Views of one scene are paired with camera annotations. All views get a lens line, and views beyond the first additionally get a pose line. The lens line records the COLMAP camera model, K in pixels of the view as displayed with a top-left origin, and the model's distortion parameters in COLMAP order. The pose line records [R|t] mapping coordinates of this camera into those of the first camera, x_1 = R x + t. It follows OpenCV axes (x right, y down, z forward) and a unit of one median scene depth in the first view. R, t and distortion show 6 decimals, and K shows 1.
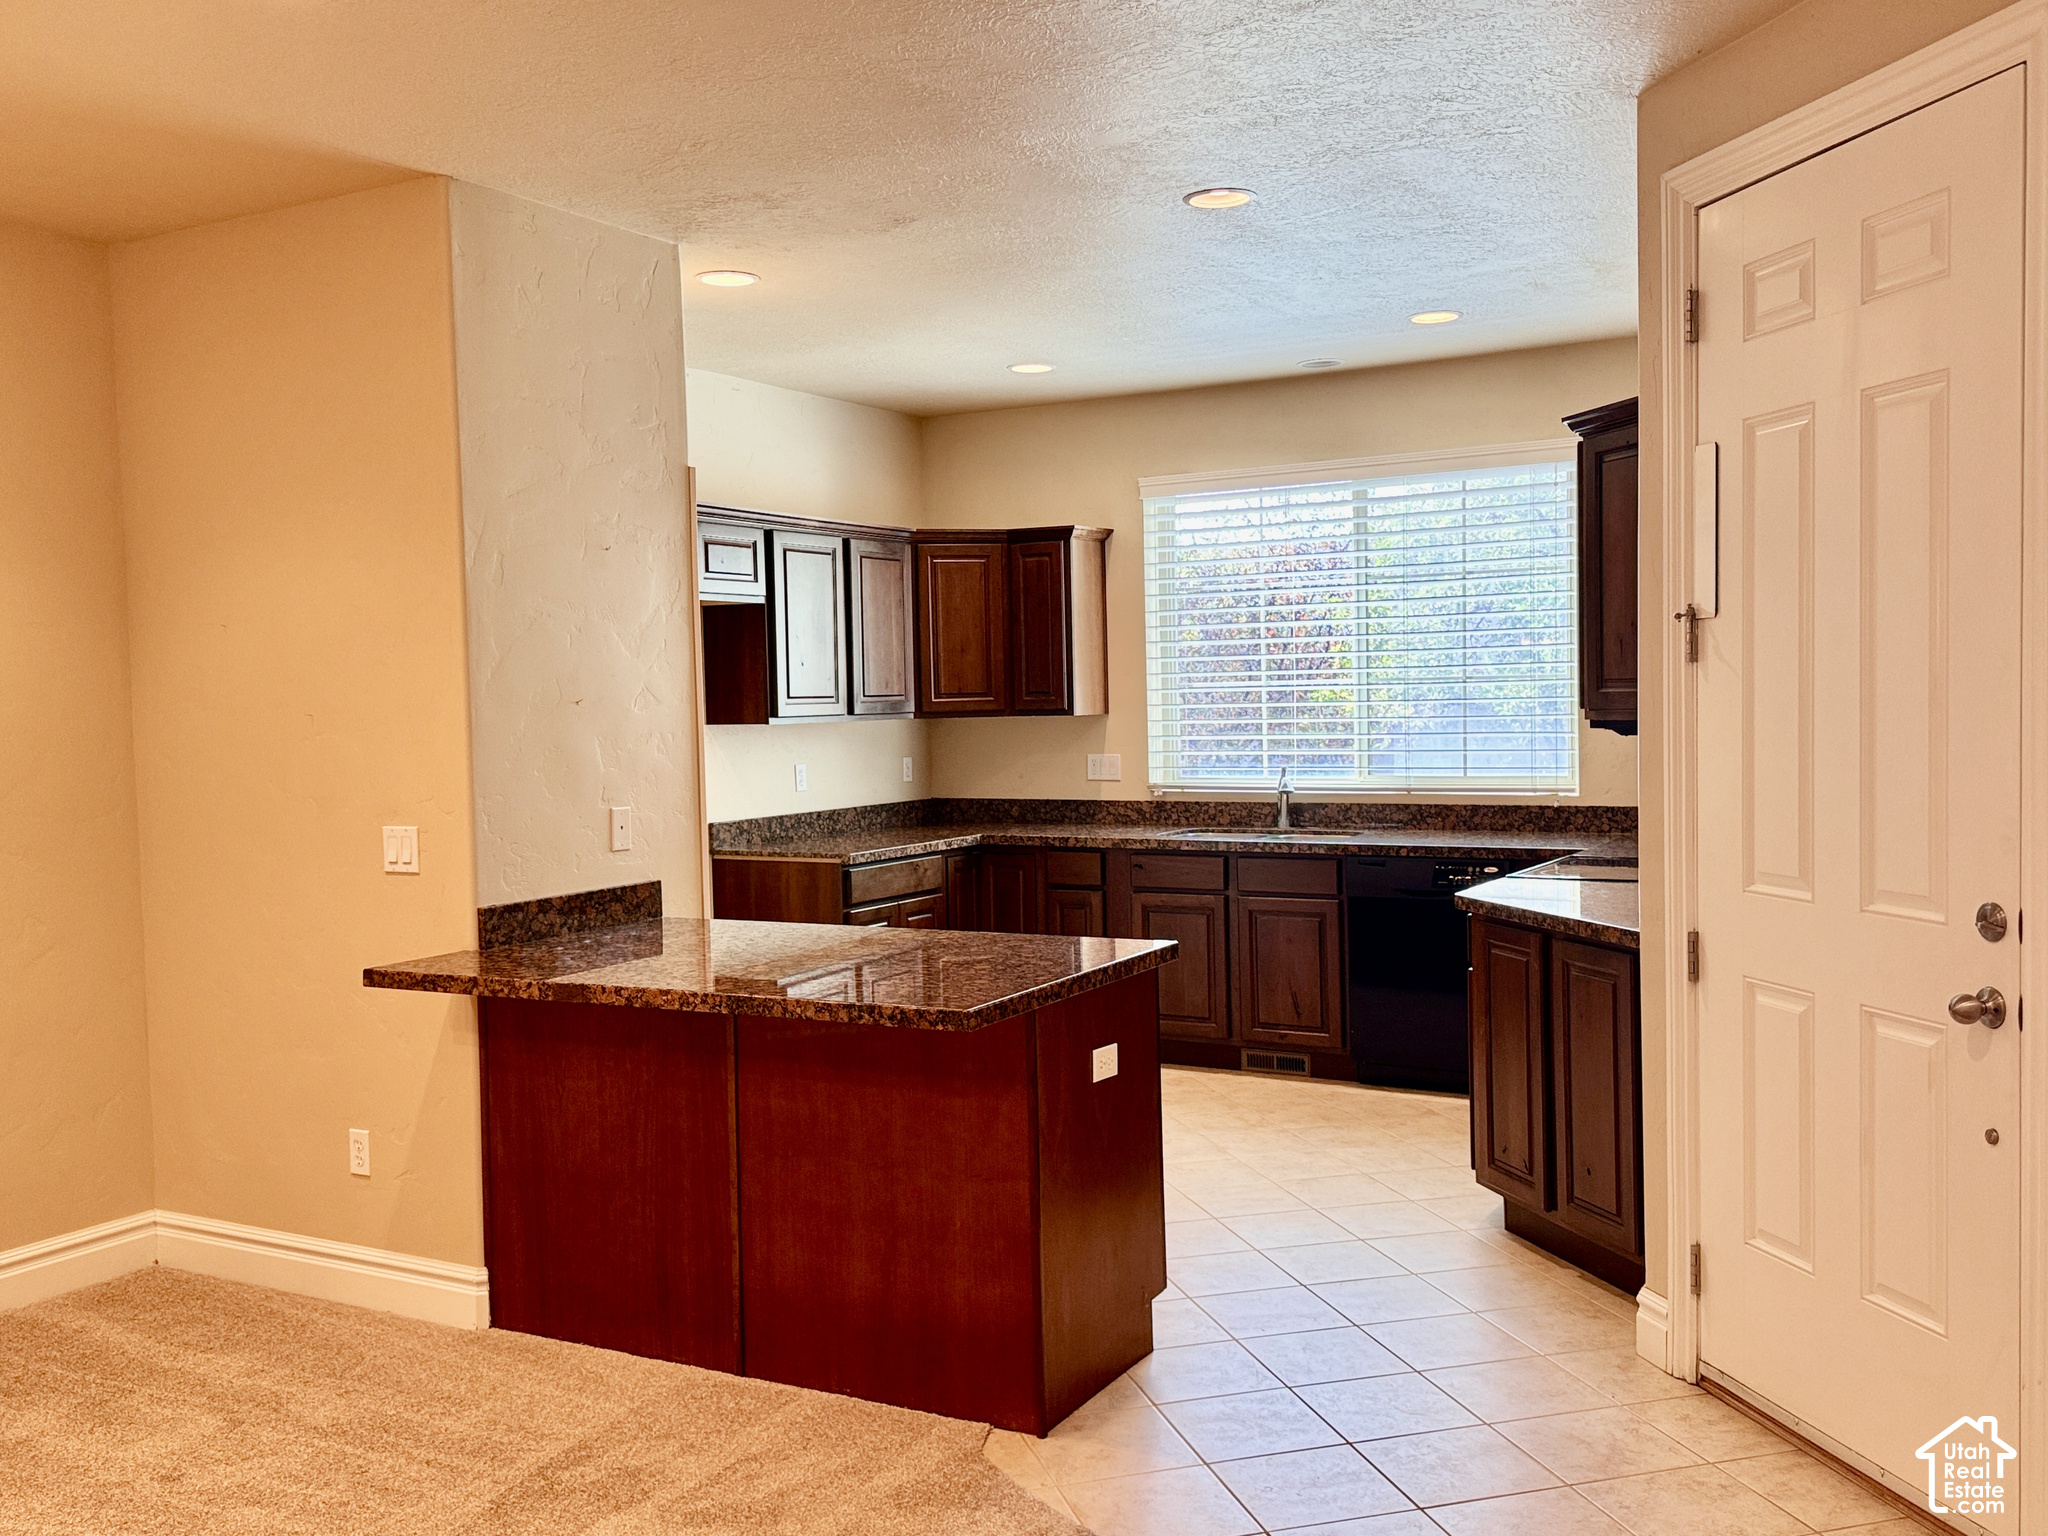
lens RADIAL K [[1844.3, 0, 1010.5], [0, 1844.3, 762.5], [0, 0, 1]] dist [0.154090, -0.349640]
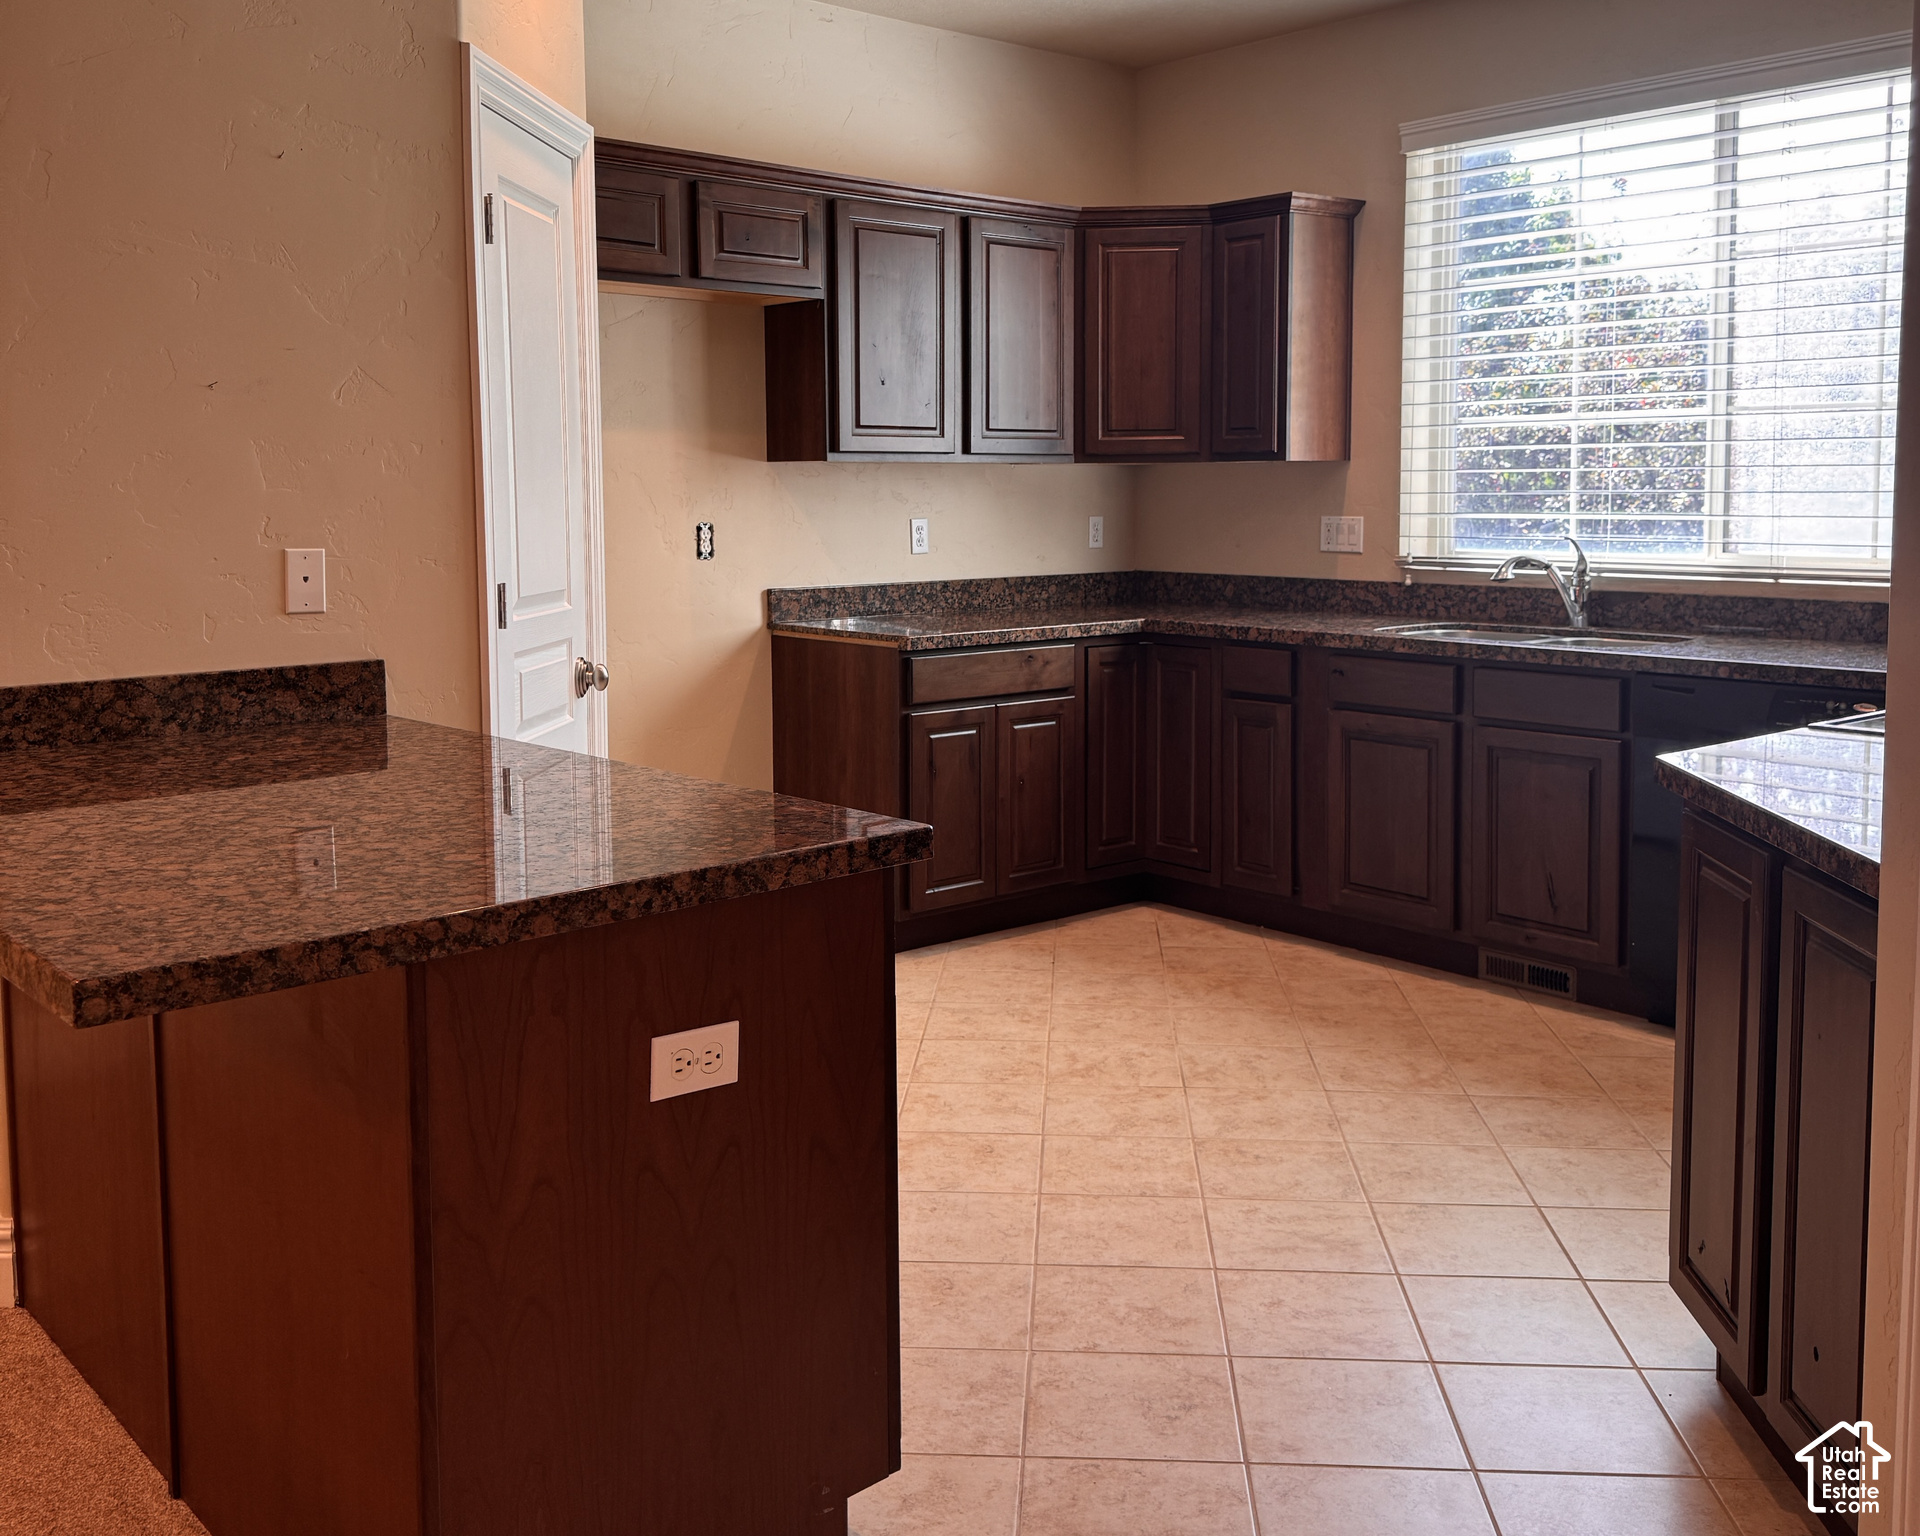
lens RADIAL K [[1777.3, 0, 952.2], [0, 1777.3, 622.7], [0, 0, 1]] dist [0.164468, -0.337366]
pose [[0.944330, 0.041637, -0.326354, 0.160281], [-0.027751, 0.998505, 0.047089, 0.009768], [0.327827, -0.035411, 0.944074, 0.328457]]
